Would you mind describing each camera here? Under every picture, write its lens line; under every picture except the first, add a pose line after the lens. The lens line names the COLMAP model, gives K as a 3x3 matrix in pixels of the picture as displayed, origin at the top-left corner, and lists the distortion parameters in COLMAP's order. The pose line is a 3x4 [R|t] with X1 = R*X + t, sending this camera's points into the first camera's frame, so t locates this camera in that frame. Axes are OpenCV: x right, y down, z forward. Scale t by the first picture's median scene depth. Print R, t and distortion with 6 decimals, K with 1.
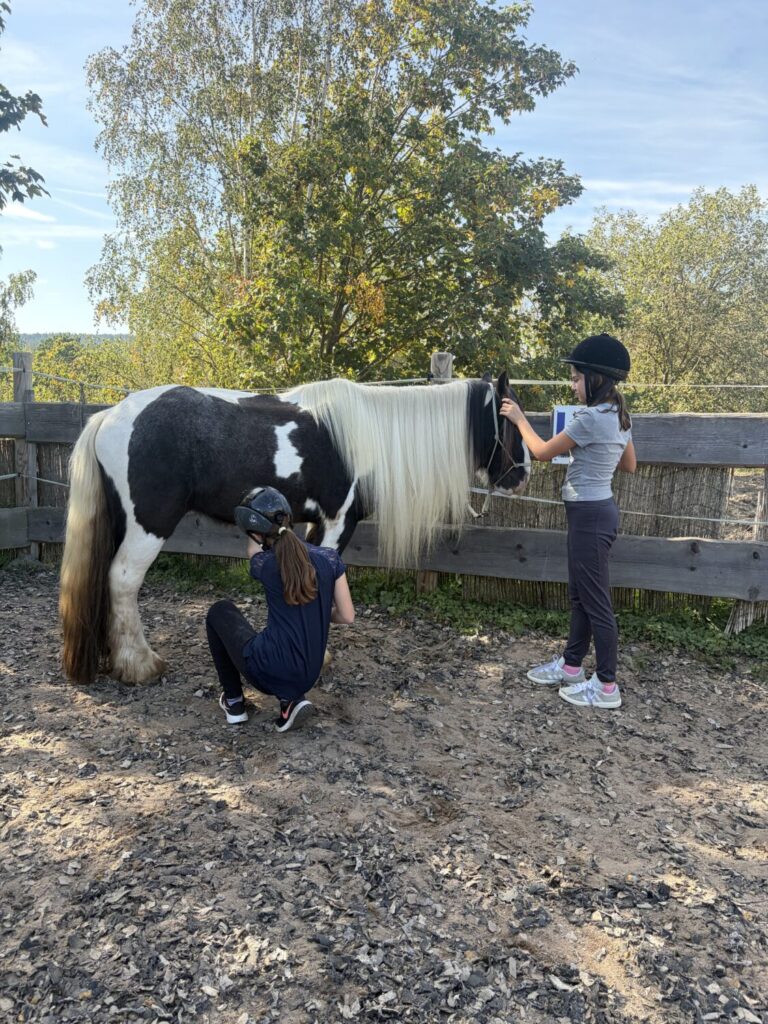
lens RADIAL K [[750.2, 0, 378.7], [0, 750.2, 504.4], [0, 0, 1]] dist [0.033239, -0.039017]
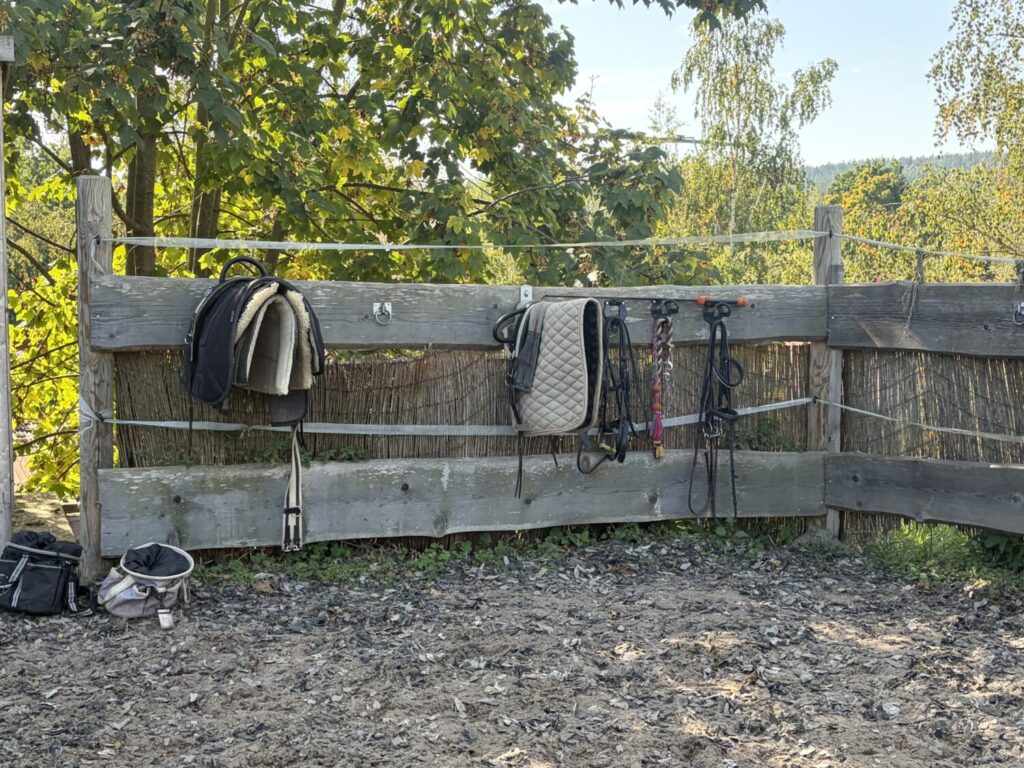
lens RADIAL K [[1444.1, 0, 519.2], [0, 1444.1, 388.0], [0, 0, 1]] dist [0.059776, 0.000000]
pose [[0.809165, 0.013321, -0.587431, 0.044428], [-0.048689, 0.997825, -0.044440, 0.023268], [0.585561, 0.064560, 0.808053, -0.165501]]
